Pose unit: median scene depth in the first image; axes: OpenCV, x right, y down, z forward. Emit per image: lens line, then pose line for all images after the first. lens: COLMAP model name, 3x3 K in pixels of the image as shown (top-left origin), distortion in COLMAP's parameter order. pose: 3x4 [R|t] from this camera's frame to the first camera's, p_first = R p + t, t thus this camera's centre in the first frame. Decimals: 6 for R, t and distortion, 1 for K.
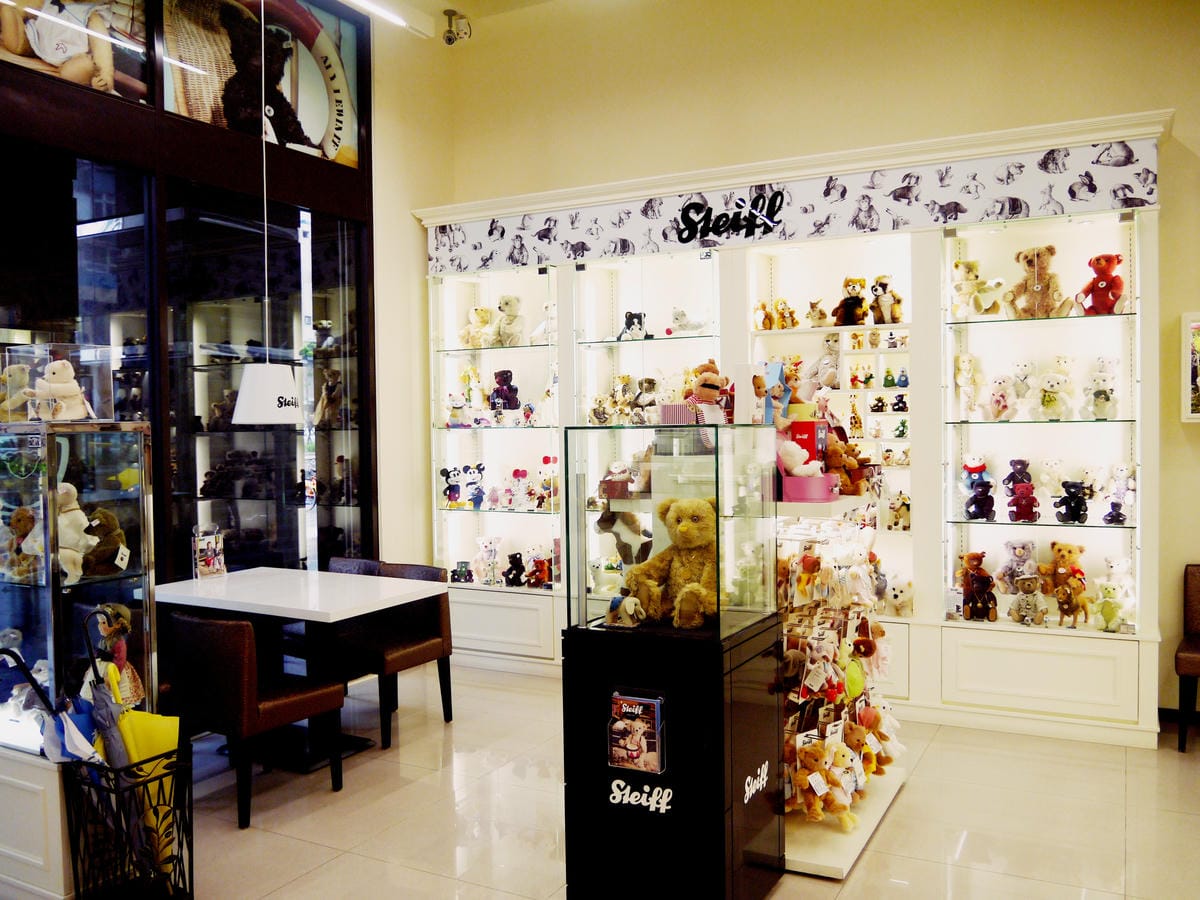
lens RADIAL K [[1004.9, 0, 600.0], [0, 1004.9, 450.0], [0, 0, 1]] dist [-0.000081, -0.000033]
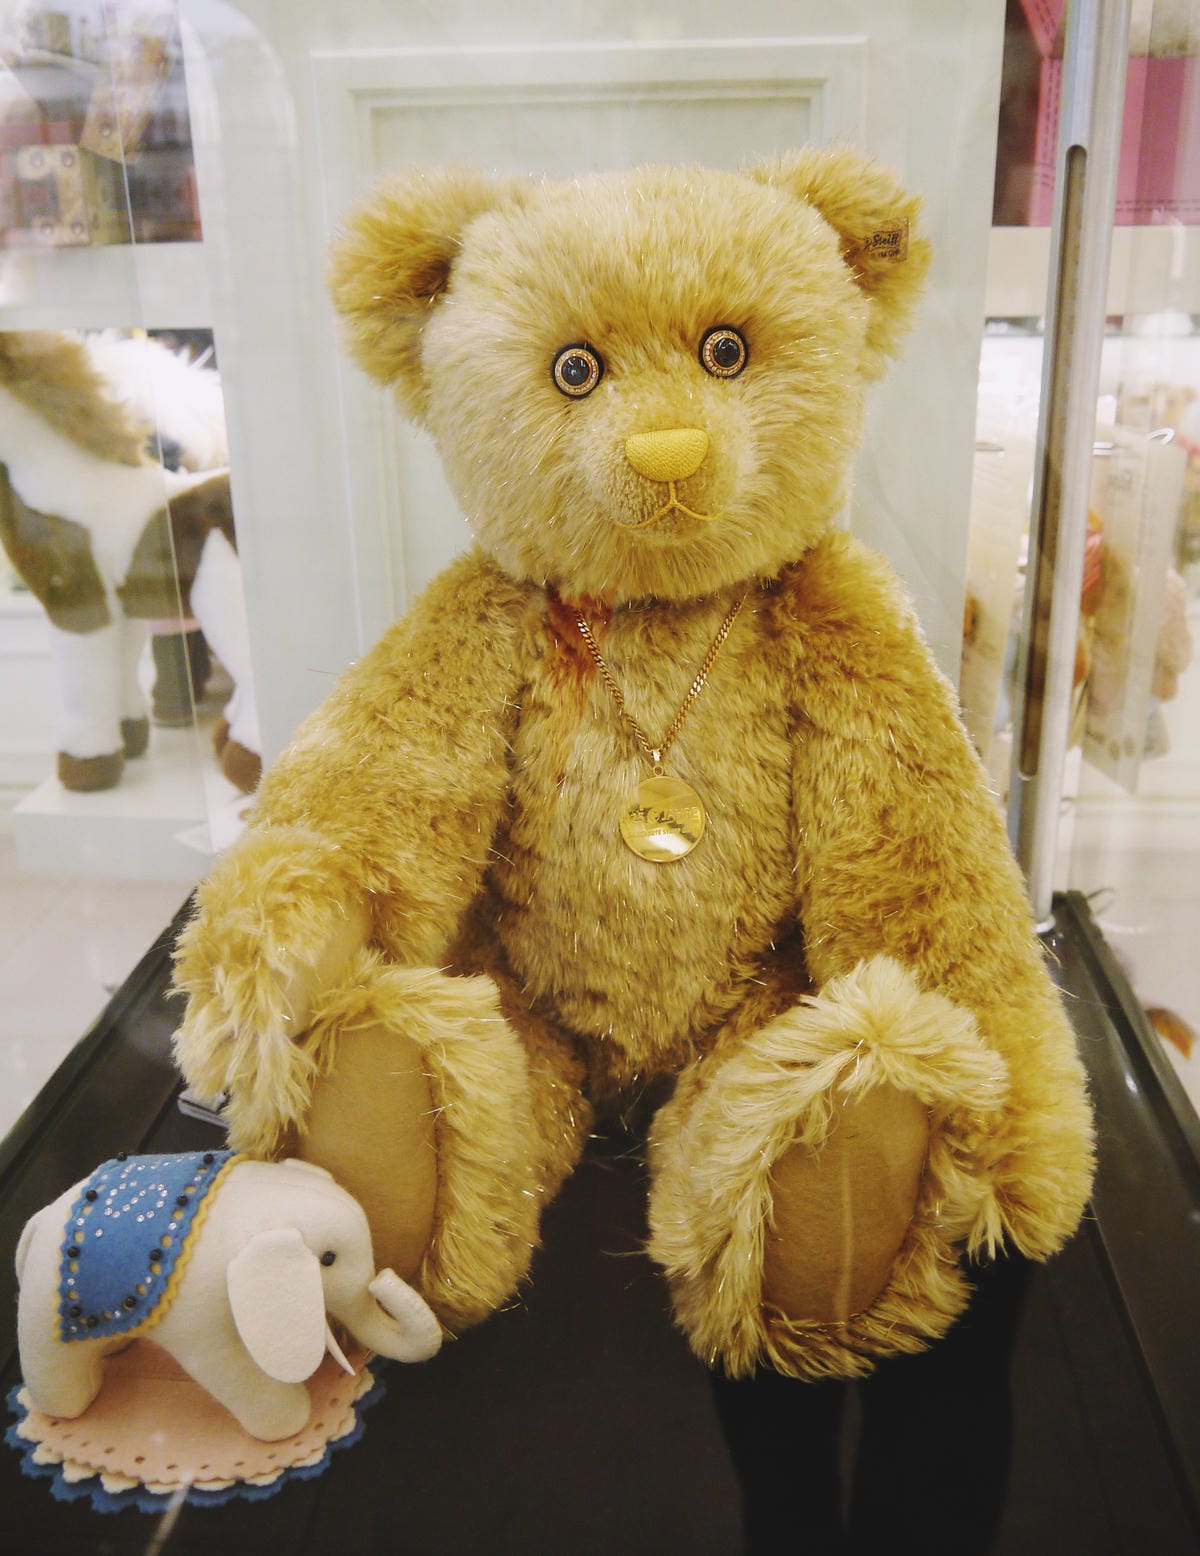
lens RADIAL K [[1504.2, 0, 600.0], [0, 1504.2, 778.0], [0, 0, 1]] dist [-0.001269, -0.001122]
pose [[0.919272, -0.144735, 0.366048, 0.011732], [0.014920, 0.942089, 0.335032, 0.056182], [-0.393341, -0.302524, 0.868195, 0.825125]]
